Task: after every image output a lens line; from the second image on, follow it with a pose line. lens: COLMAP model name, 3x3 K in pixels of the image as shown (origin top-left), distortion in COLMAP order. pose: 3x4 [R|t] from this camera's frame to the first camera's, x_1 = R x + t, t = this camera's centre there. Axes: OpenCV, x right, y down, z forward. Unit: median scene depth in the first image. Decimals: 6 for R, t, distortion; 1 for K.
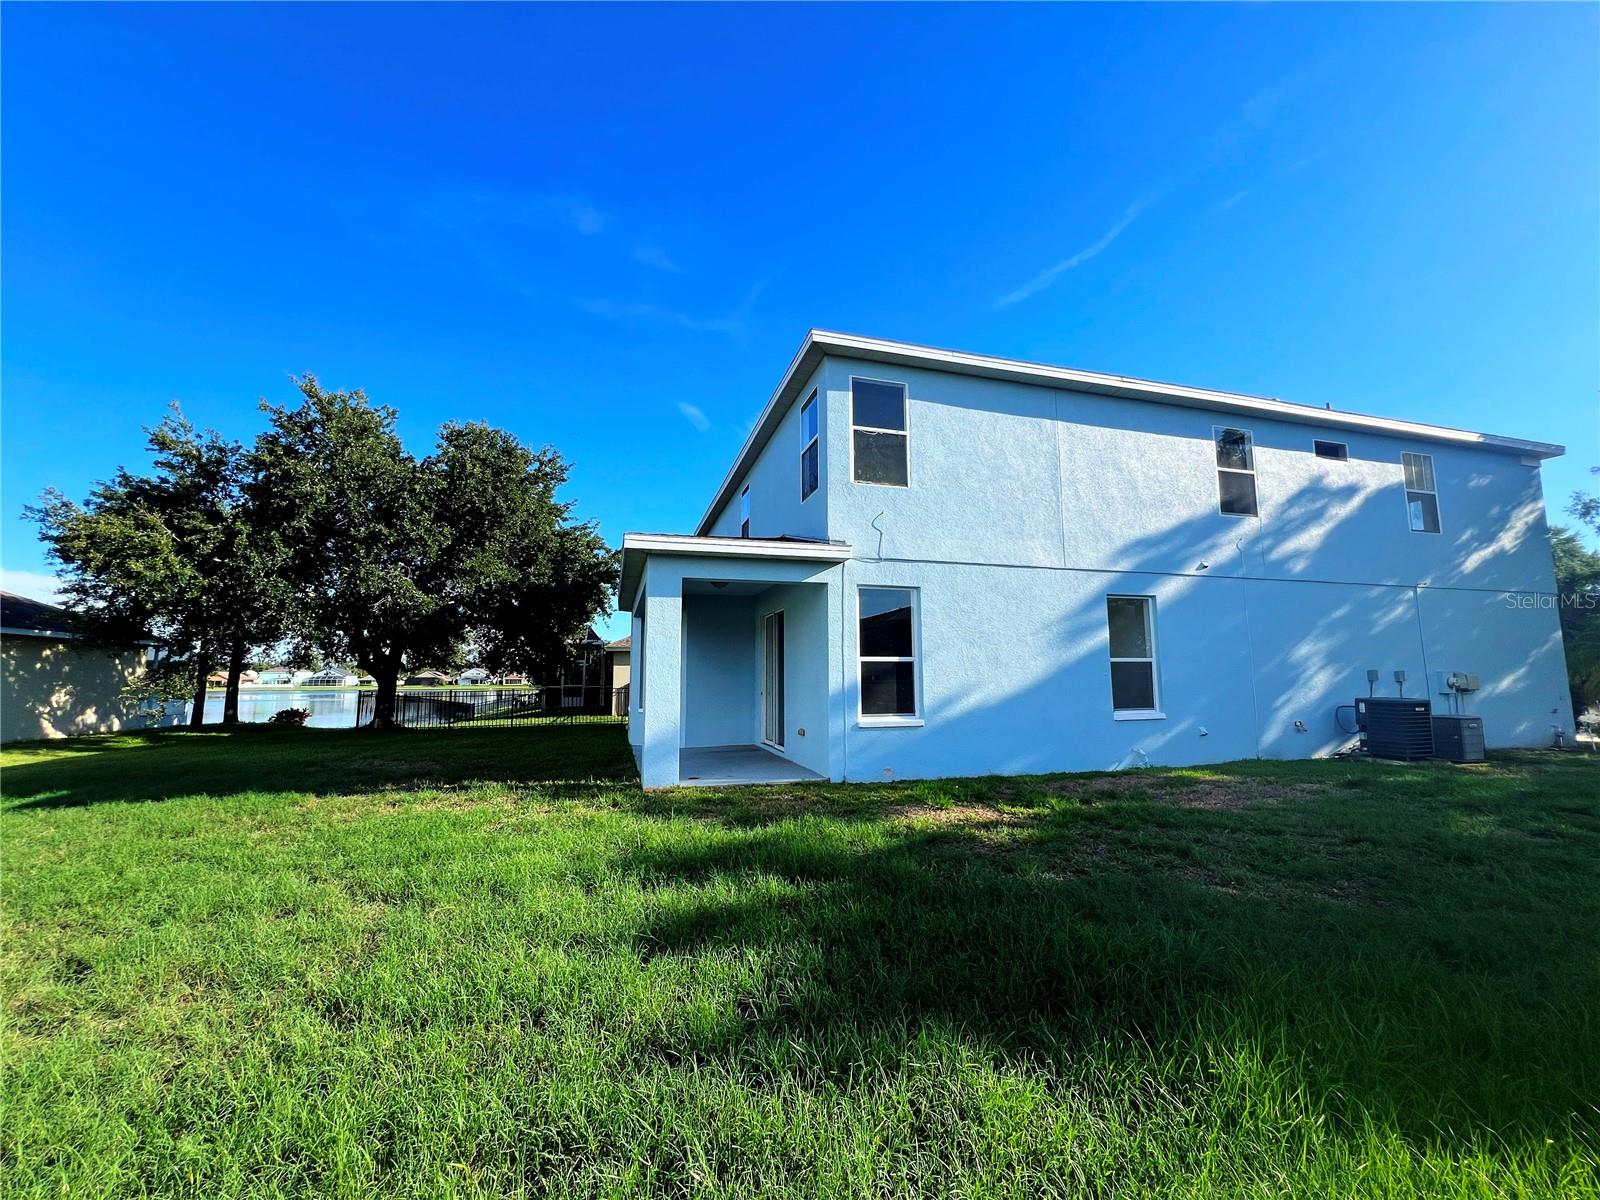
lens RADIAL K [[642.7, 0, 801.6], [0, 642.7, 599.2], [0, 0, 1]] dist [-0.002298, 0.000617]
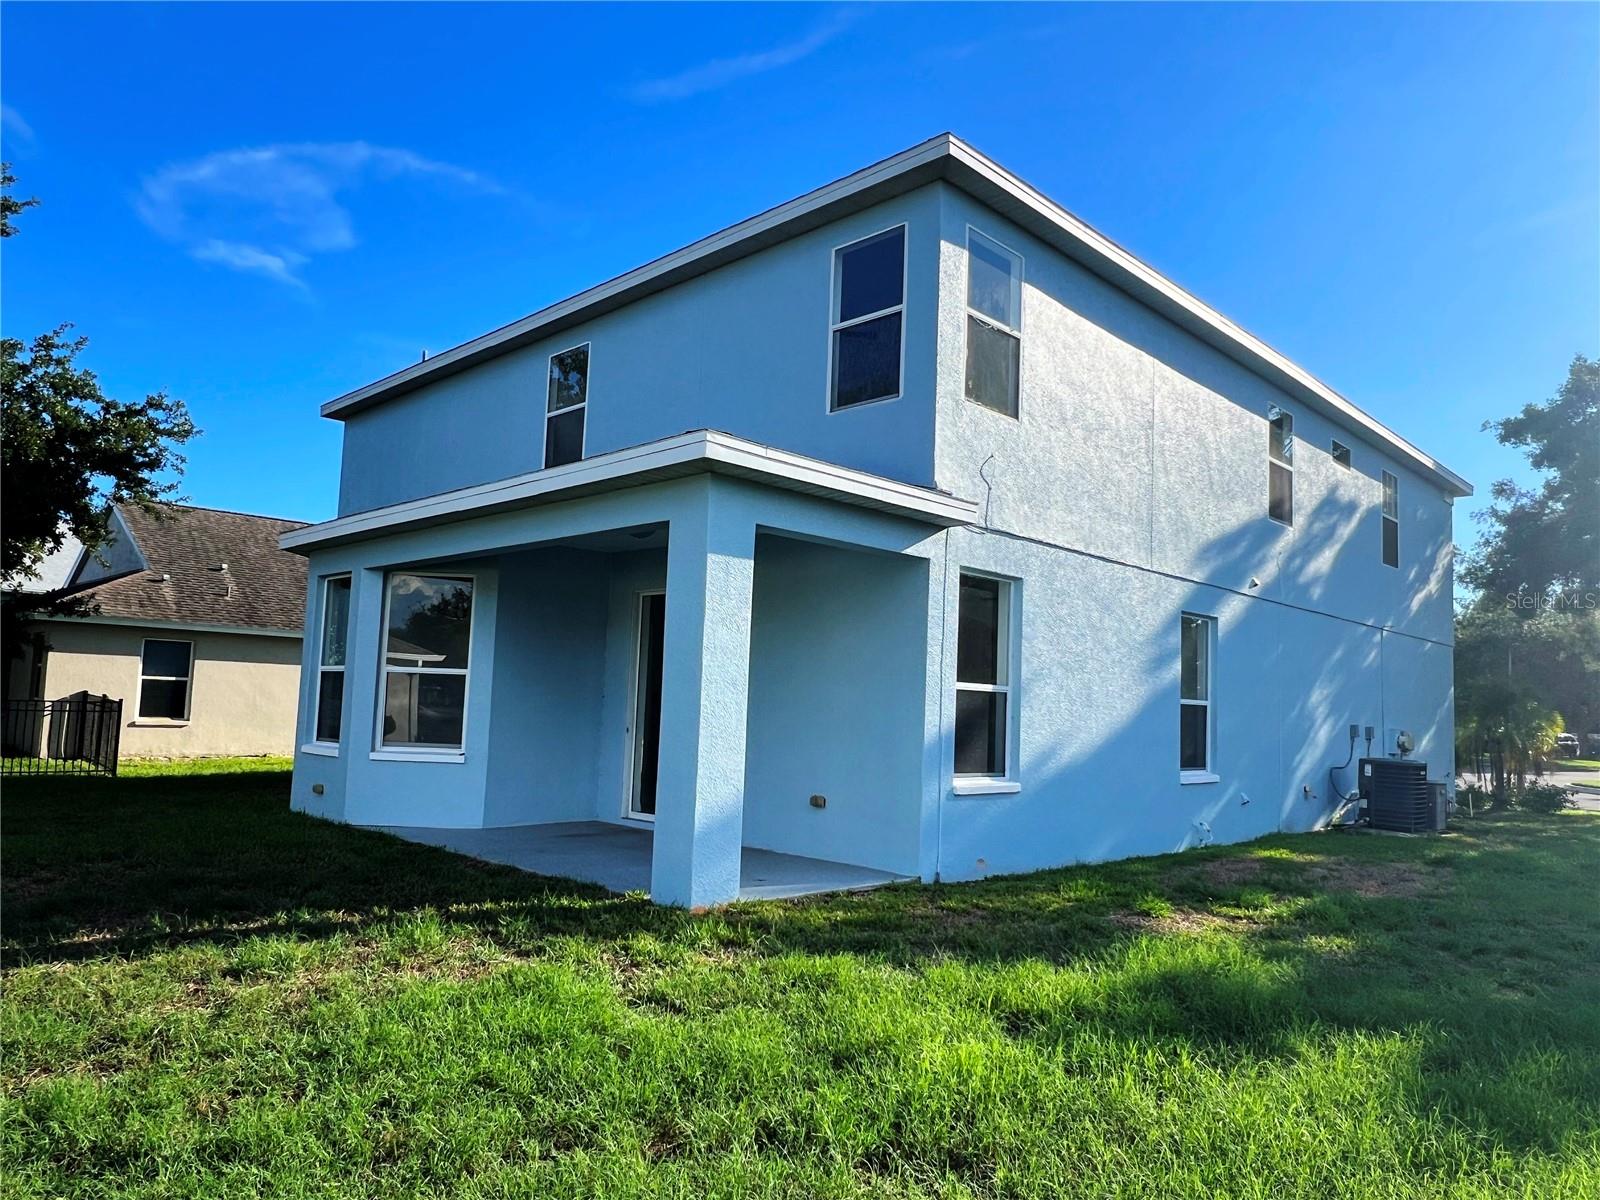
lens RADIAL K [[1079.8, 0, 796.2], [0, 1079.8, 601.8], [0, 0, 1]] dist [0.006818, 0.001165]
pose [[0.866449, 0.086881, 0.491649, -0.491118], [-0.102926, 0.994673, 0.005619, 0.019202], [-0.488542, -0.055472, 0.870775, 0.145758]]
